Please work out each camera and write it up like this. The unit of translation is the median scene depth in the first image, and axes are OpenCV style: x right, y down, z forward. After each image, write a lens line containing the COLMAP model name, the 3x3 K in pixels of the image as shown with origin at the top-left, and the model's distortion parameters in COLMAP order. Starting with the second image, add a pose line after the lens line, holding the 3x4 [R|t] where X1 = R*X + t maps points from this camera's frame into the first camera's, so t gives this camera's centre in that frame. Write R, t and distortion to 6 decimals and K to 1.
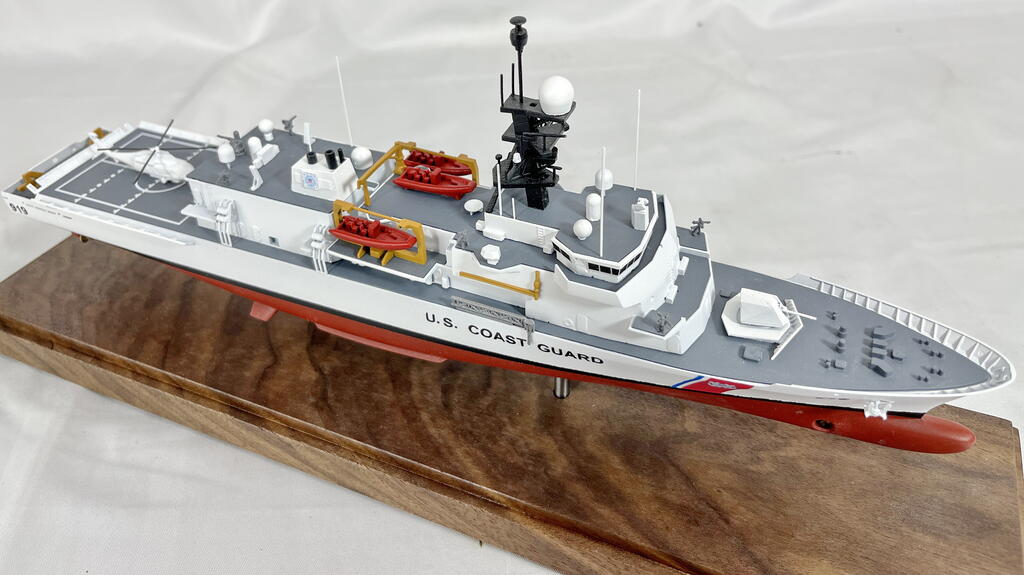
lens RADIAL K [[795.5, 0, 510.3], [0, 795.5, 191.9], [0, 0, 1]] dist [0.005279, 0.004842]
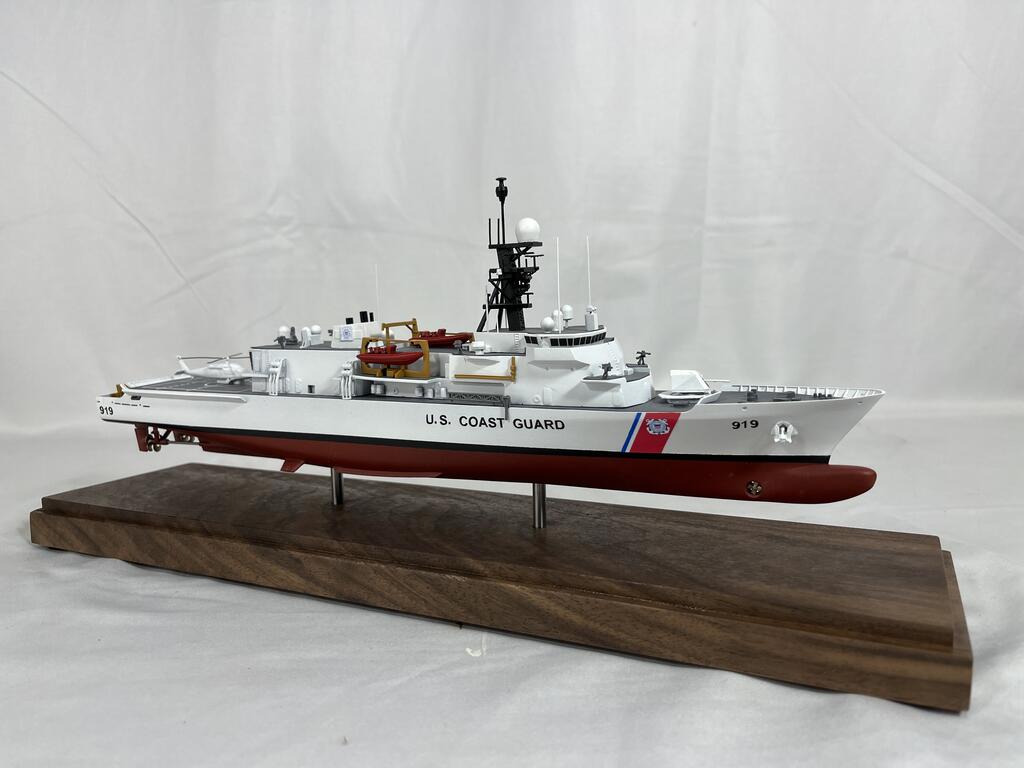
lens RADIAL K [[778.4, 0, 512.0], [0, 778.4, 384.0], [0, 0, 1]] dist [0.027698, -0.003945]
pose [[0.999283, 0.009718, -0.036594, 0.074440], [-0.025134, 0.893091, -0.449173, 0.668373], [0.028317, 0.449771, 0.892695, -0.112833]]
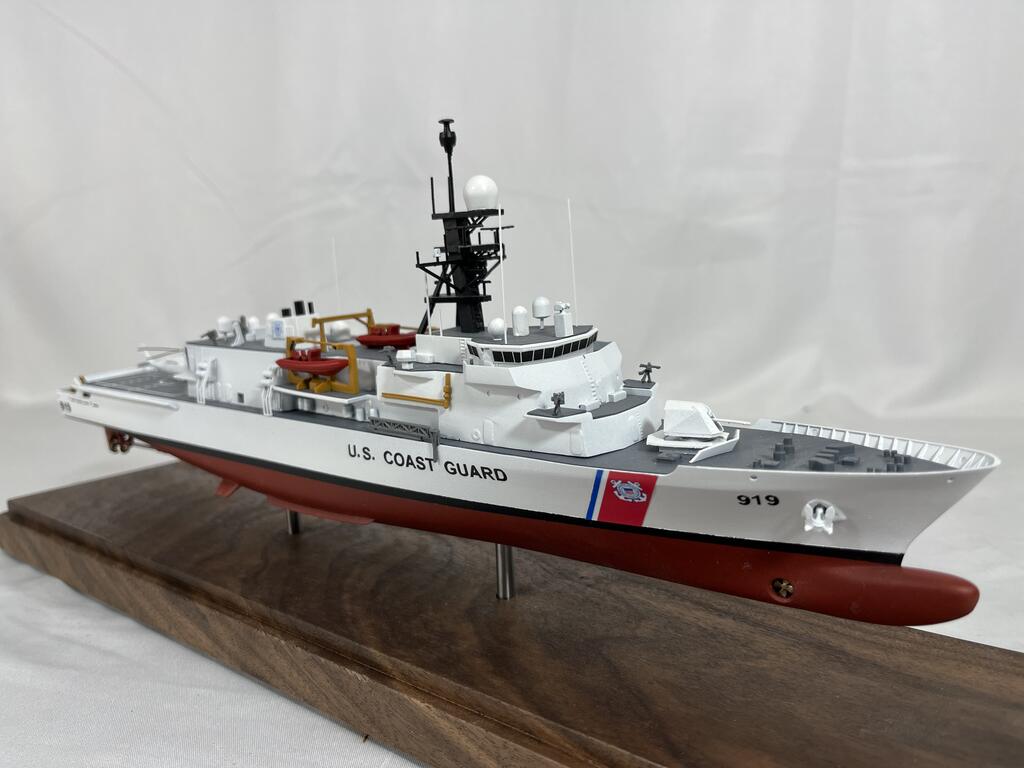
lens RADIAL K [[796.8, 0, 512.0], [0, 796.8, 384.0], [0, 0, 1]] dist [-0.002718, 0.001855]
pose [[0.970768, 0.037475, -0.237078, 0.308257], [-0.127989, 0.916411, -0.379222, 0.427043], [0.203049, 0.398480, 0.894419, 0.172445]]
